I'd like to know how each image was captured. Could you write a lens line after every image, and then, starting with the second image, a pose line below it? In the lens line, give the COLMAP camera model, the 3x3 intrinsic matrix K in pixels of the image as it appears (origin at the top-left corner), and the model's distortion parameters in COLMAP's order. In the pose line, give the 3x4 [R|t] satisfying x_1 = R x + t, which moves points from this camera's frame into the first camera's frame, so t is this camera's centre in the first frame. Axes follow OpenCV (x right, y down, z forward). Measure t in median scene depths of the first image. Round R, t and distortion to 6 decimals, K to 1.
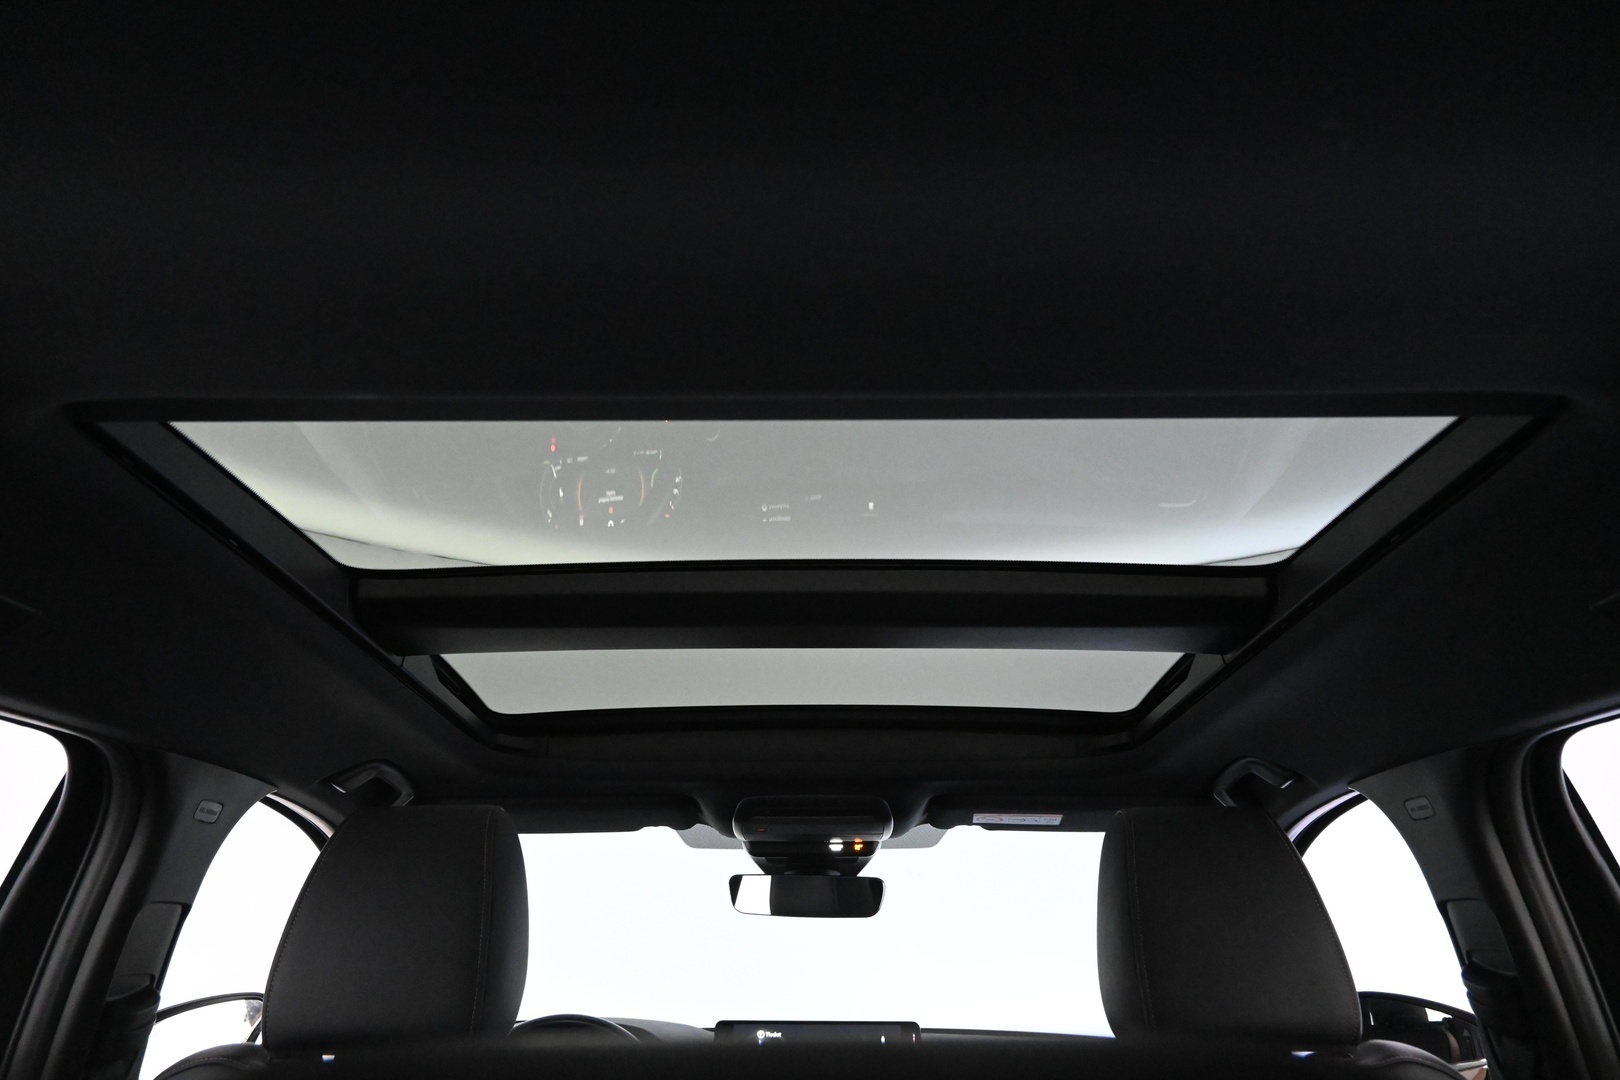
lens RADIAL K [[1103.9, 0, 808.7], [0, 1103.9, 544.2], [0, 0, 1]] dist [0.001430, -0.001058]
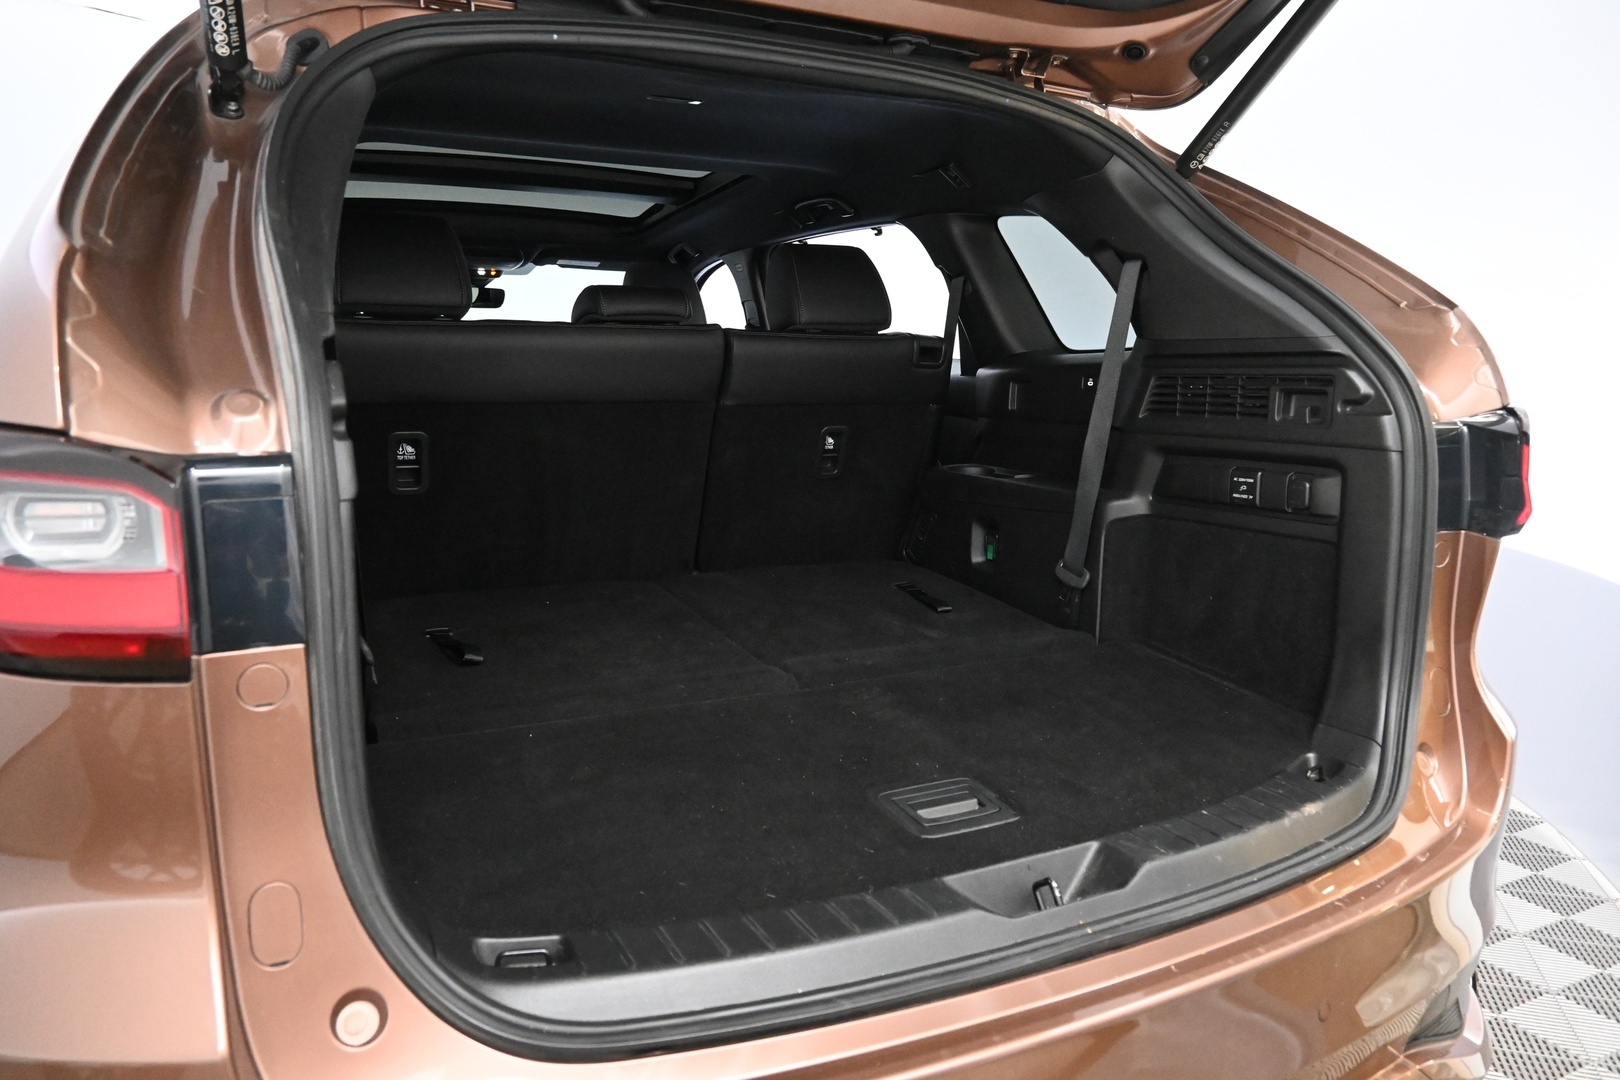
lens RADIAL K [[1103.9, 0, 809.2], [0, 1103.9, 543.2], [0, 0, 1]] dist [0.001430, -0.001058]
pose [[0.893735, -0.068465, 0.443340, -0.394543], [-0.154488, 0.880856, 0.447466, -0.295552], [-0.421154, -0.468407, 0.776675, -1.088486]]
